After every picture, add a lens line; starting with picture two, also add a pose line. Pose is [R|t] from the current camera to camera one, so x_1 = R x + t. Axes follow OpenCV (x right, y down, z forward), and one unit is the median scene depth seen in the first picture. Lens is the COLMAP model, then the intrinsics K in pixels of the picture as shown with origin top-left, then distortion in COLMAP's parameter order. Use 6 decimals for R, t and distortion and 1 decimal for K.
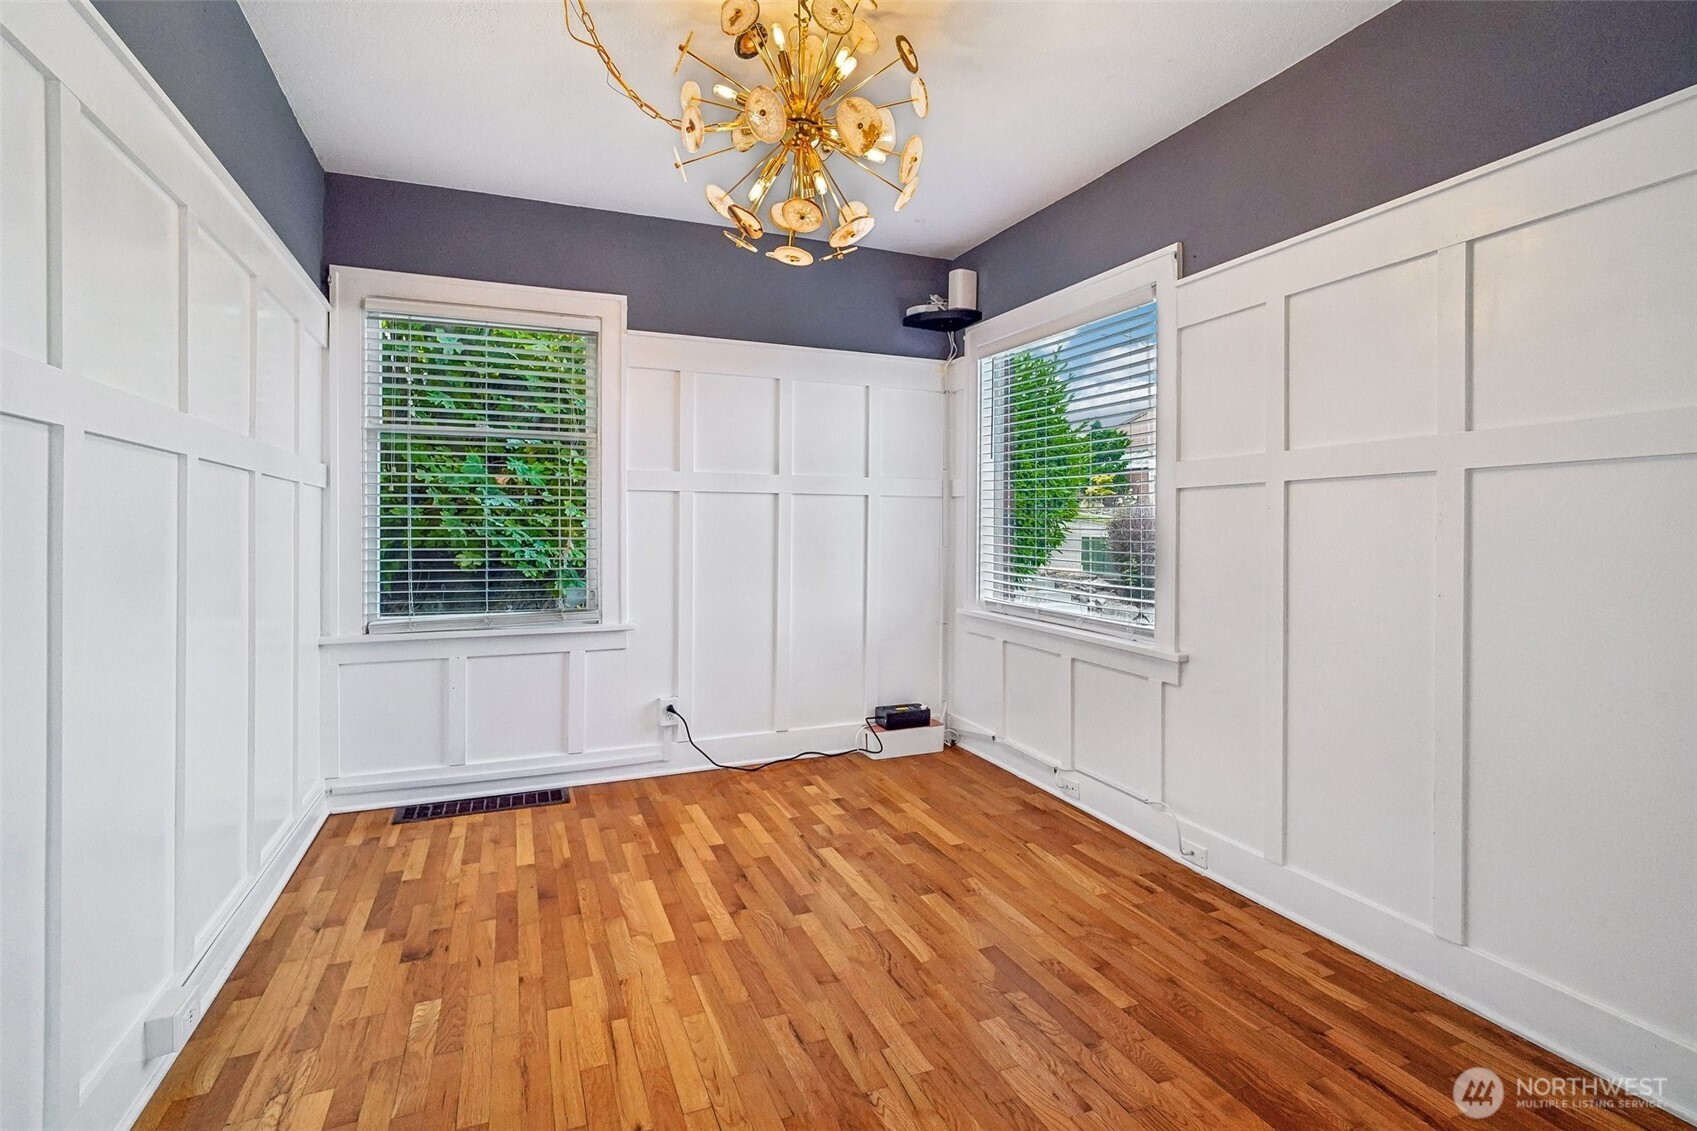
lens RADIAL K [[800.6, 0, 846.4], [0, 800.6, 536.7], [0, 0, 1]] dist [-0.009297, 0.004810]
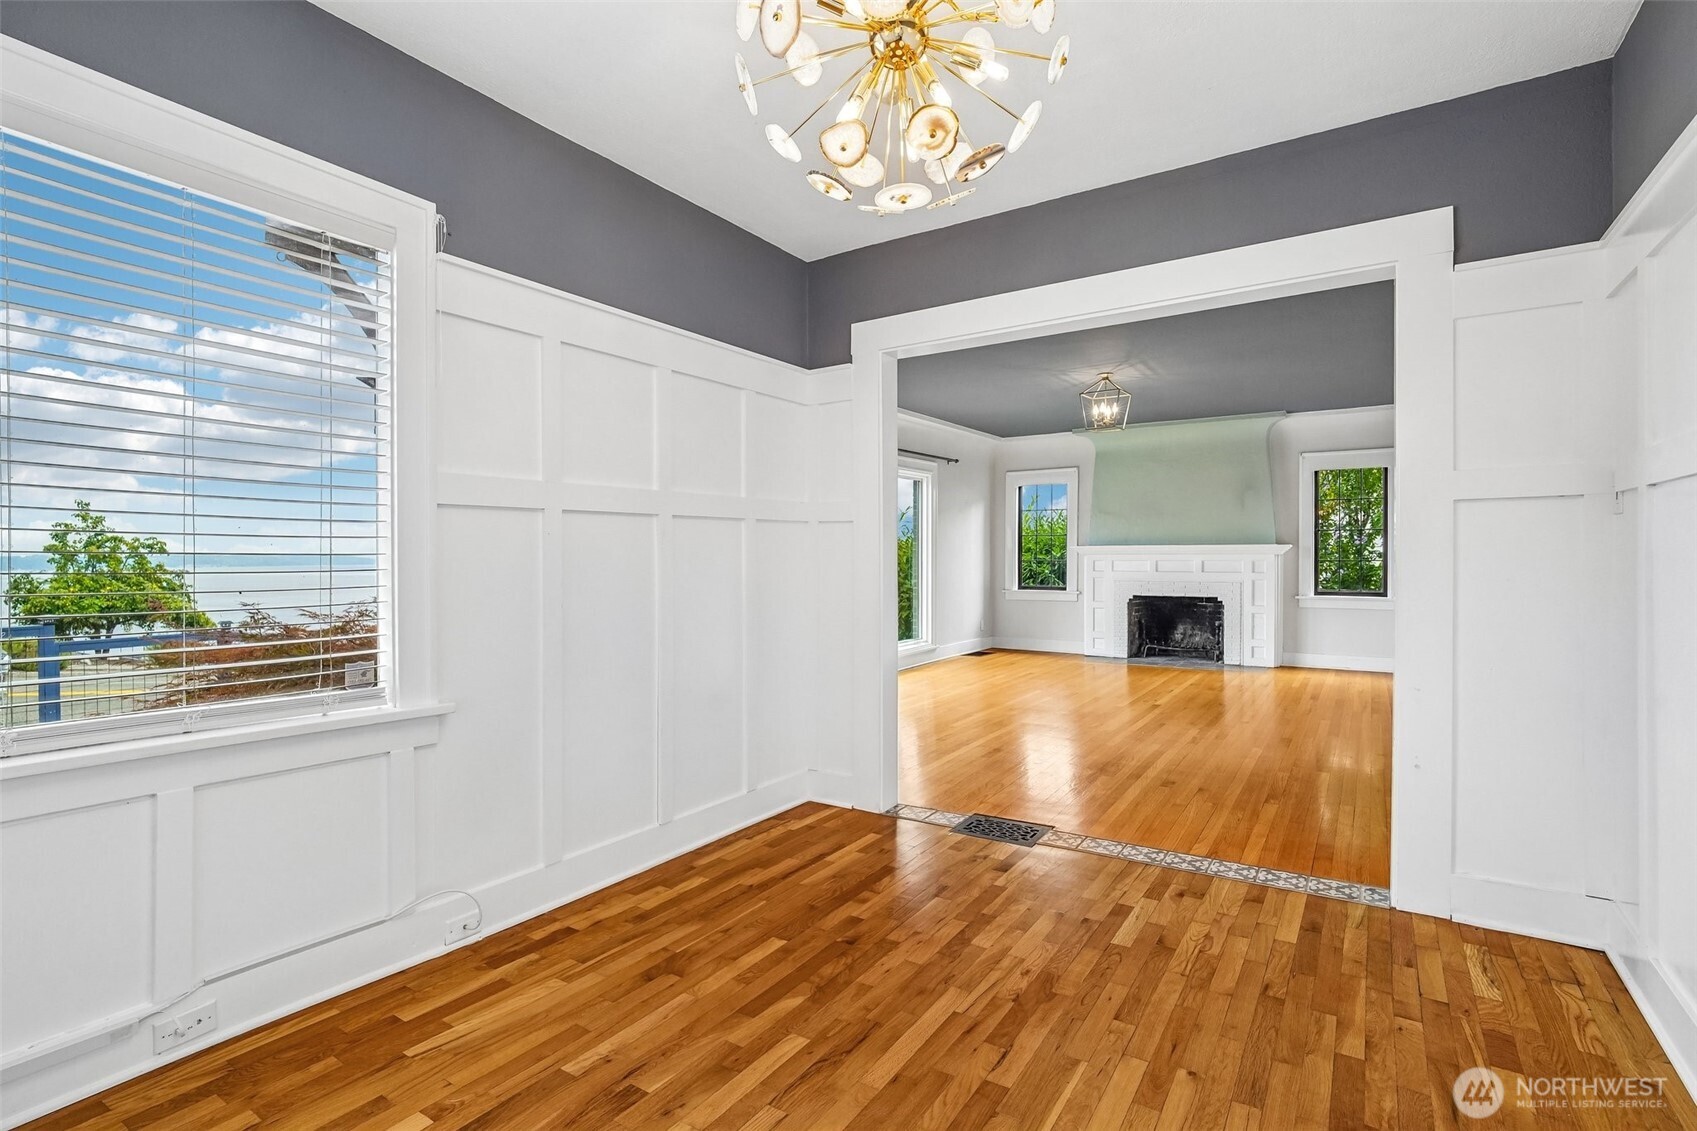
lens RADIAL K [[800.6, 0, 851.1], [0, 800.6, 560.9], [0, 0, 1]] dist [-0.009297, 0.004810]
pose [[-0.556848, -0.009532, 0.830560, -0.506605], [0.004425, 0.999886, 0.014442, -0.013593], [-0.830603, 0.011717, -0.556742, 1.099726]]
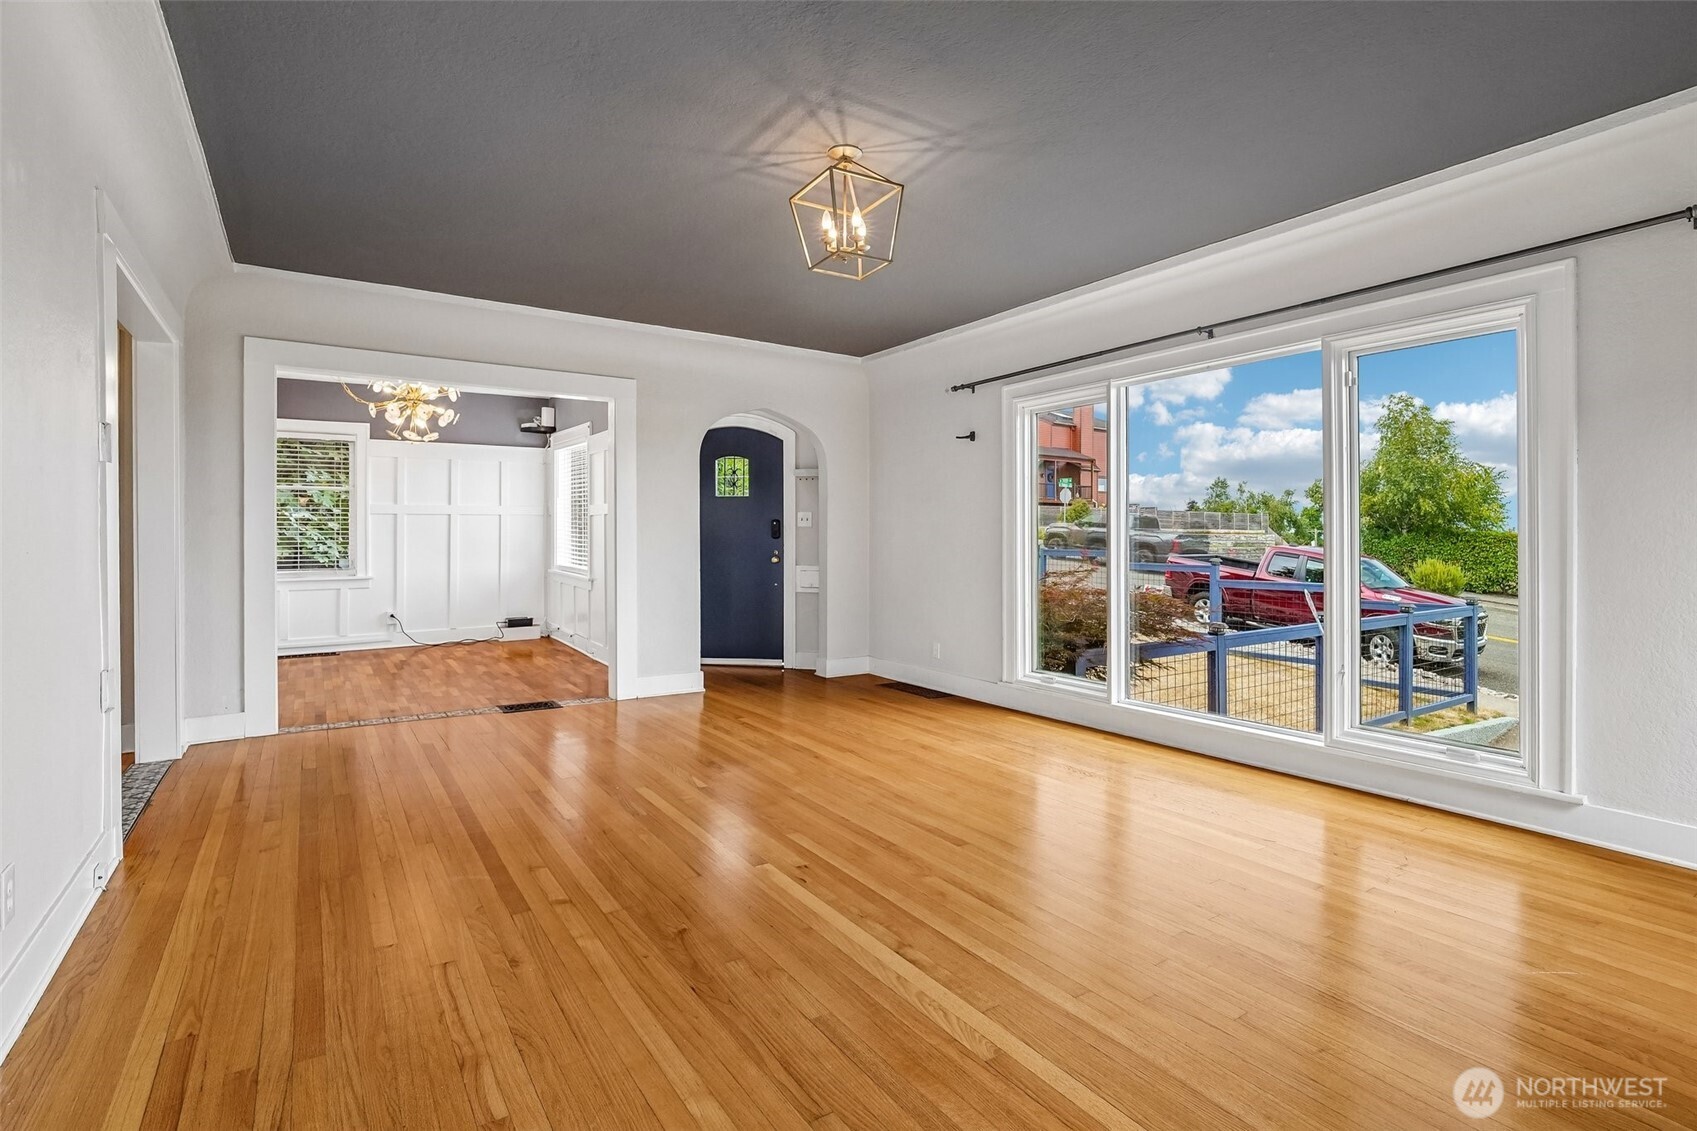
lens RADIAL K [[800.6, 0, 827.4], [0, 800.6, 533.7], [0, 0, 1]] dist [-0.009297, 0.004810]
pose [[0.983828, -0.002691, 0.179094, 0.704781], [0.004300, 0.999954, -0.008593, 0.025370], [-0.179062, 0.009224, 0.983794, -1.704117]]
